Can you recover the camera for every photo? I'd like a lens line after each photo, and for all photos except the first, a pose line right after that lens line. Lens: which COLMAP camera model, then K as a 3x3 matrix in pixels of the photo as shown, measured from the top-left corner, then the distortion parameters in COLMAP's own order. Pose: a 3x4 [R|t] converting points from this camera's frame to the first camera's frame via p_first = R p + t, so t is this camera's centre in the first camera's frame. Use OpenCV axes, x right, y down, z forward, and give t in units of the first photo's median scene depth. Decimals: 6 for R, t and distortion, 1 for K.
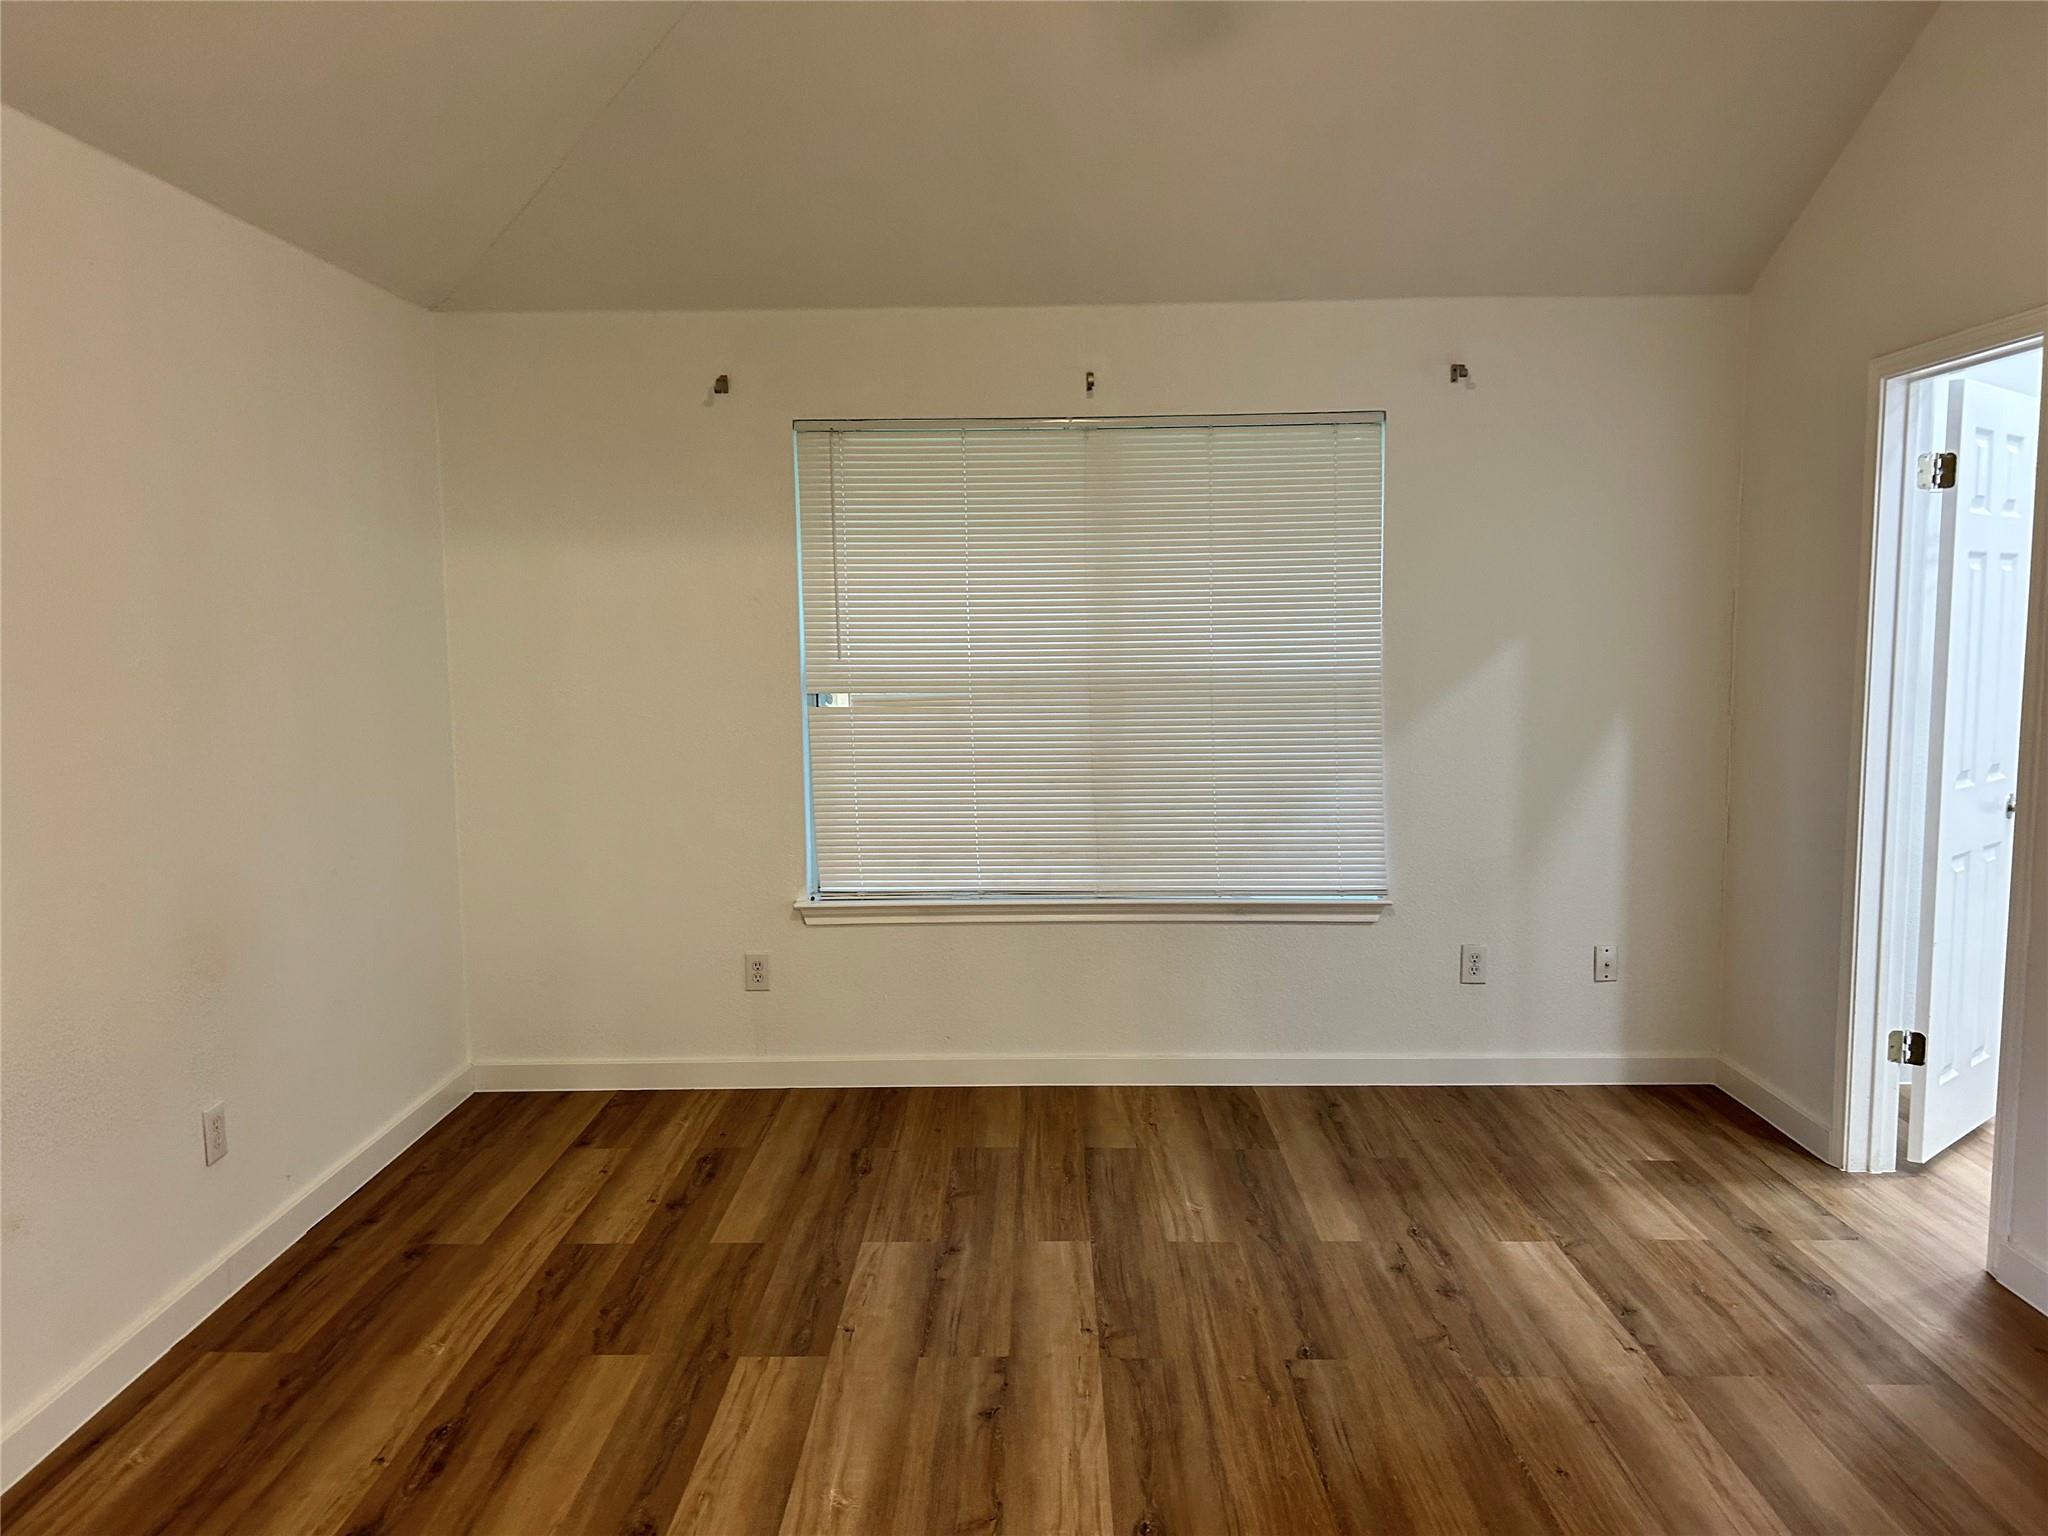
lens RADIAL K [[1550.0, 0, 1019.1], [0, 1550.0, 758.0], [0, 0, 1]] dist [0.063403, -0.064665]
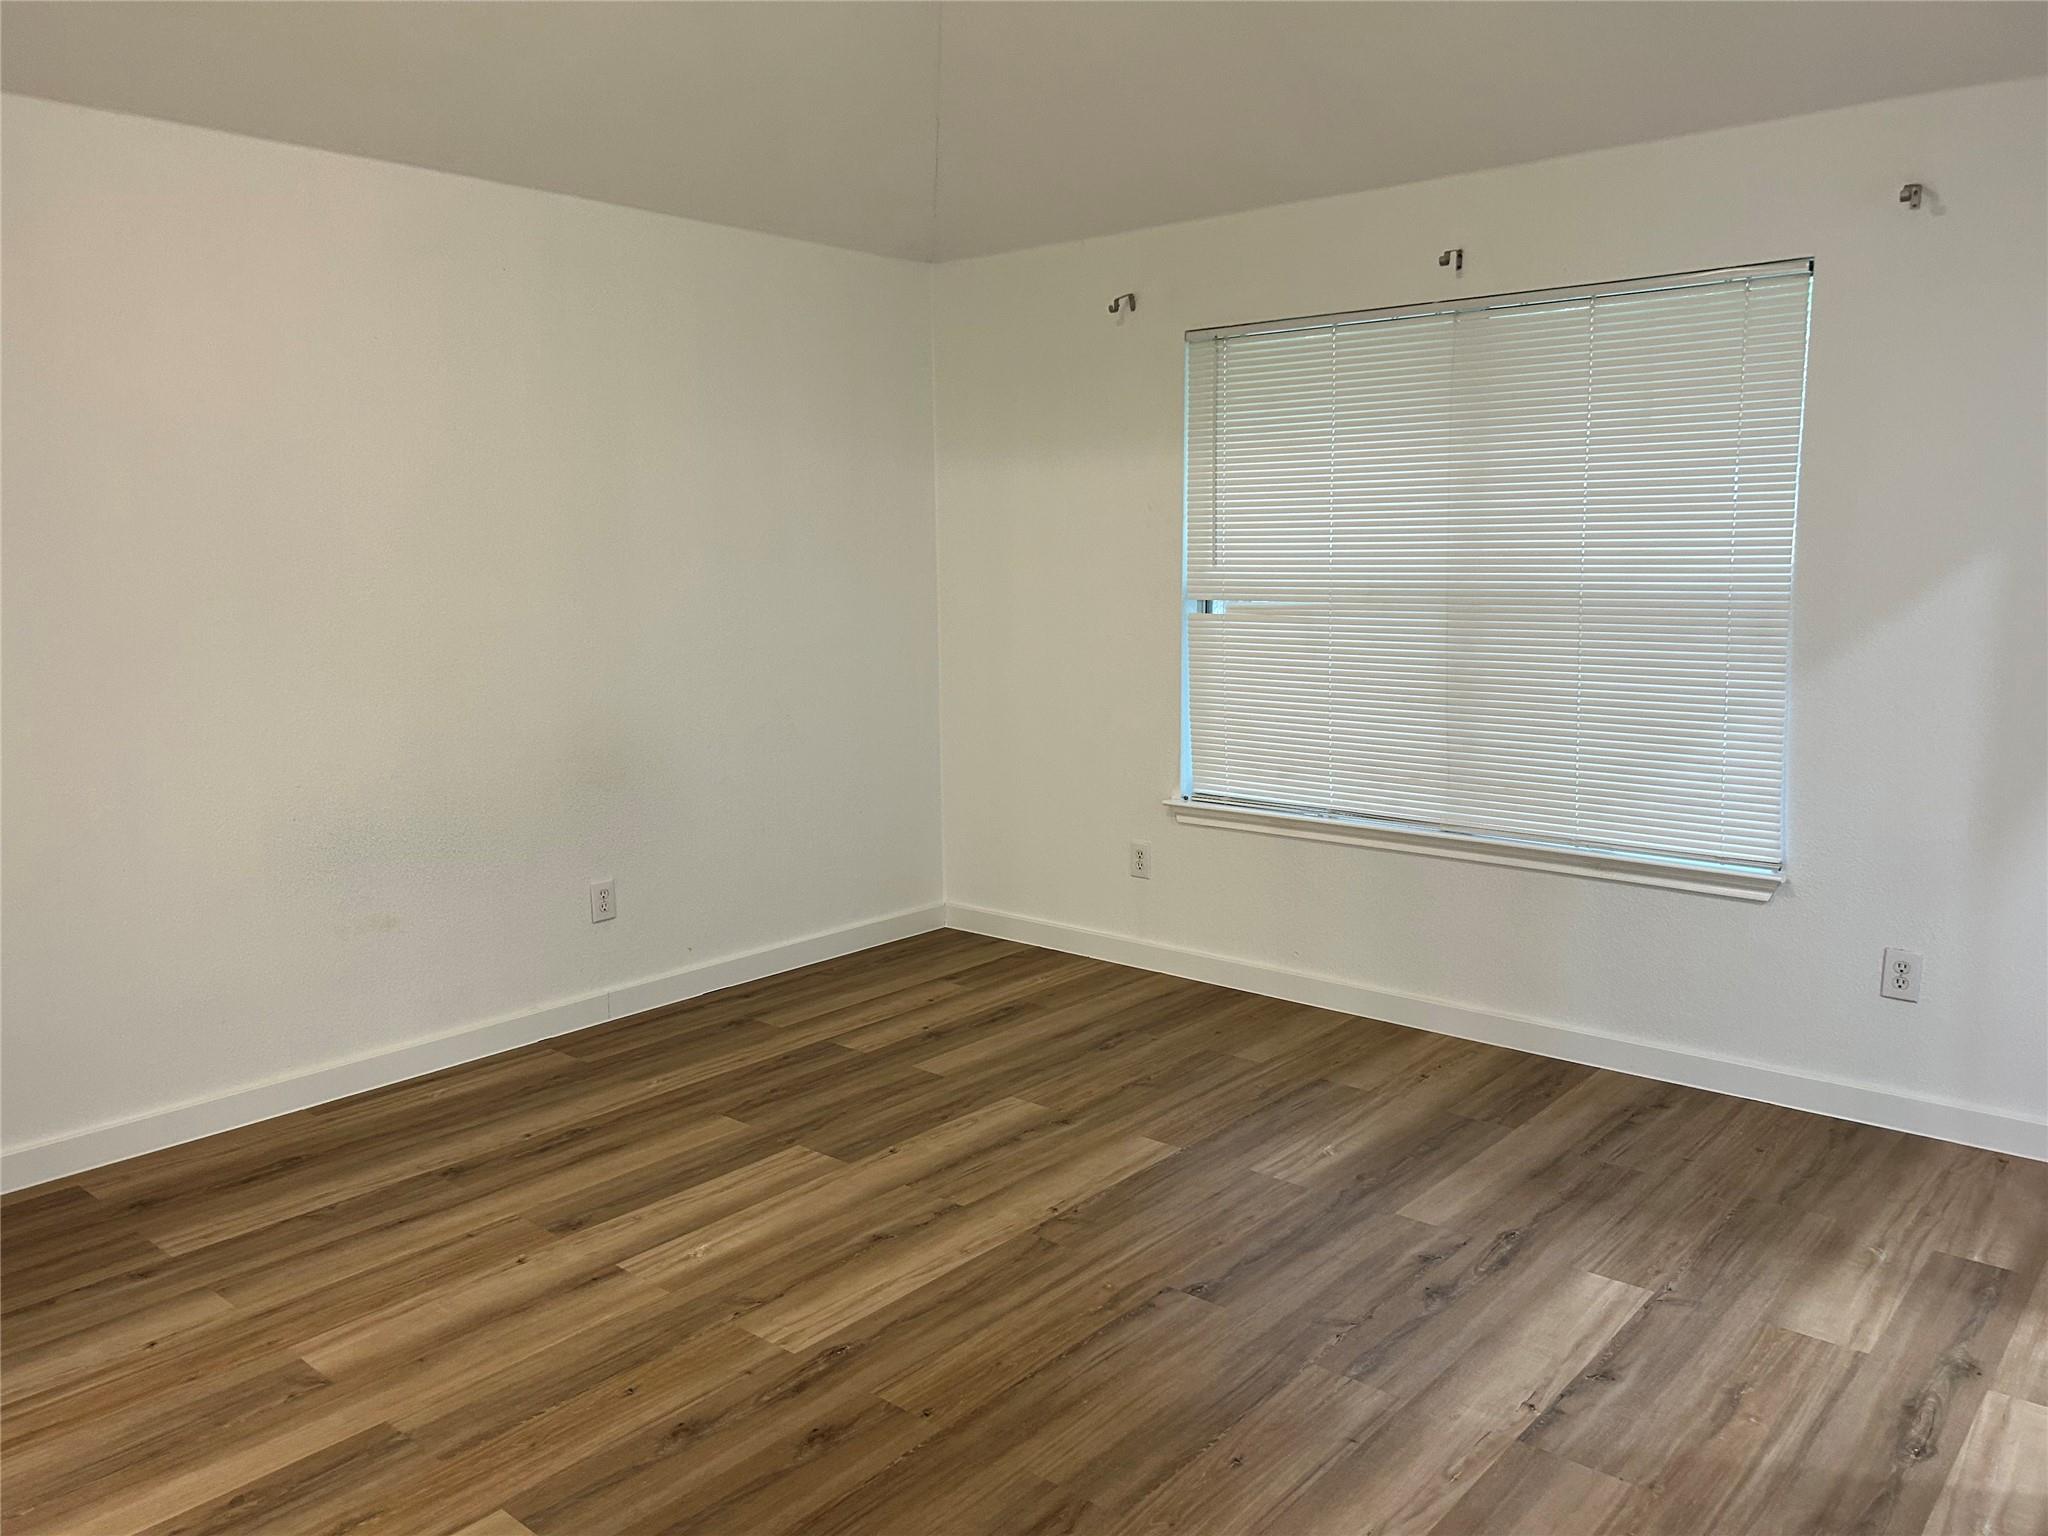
lens RADIAL K [[1550.0, 0, 1037.4], [0, 1550.0, 771.4], [0, 0, 1]] dist [0.063403, -0.064665]
pose [[0.772306, 0.098631, -0.627548, 0.487585], [-0.060120, 0.994788, 0.082361, -0.007262], [0.632400, -0.025880, 0.774210, 0.144969]]
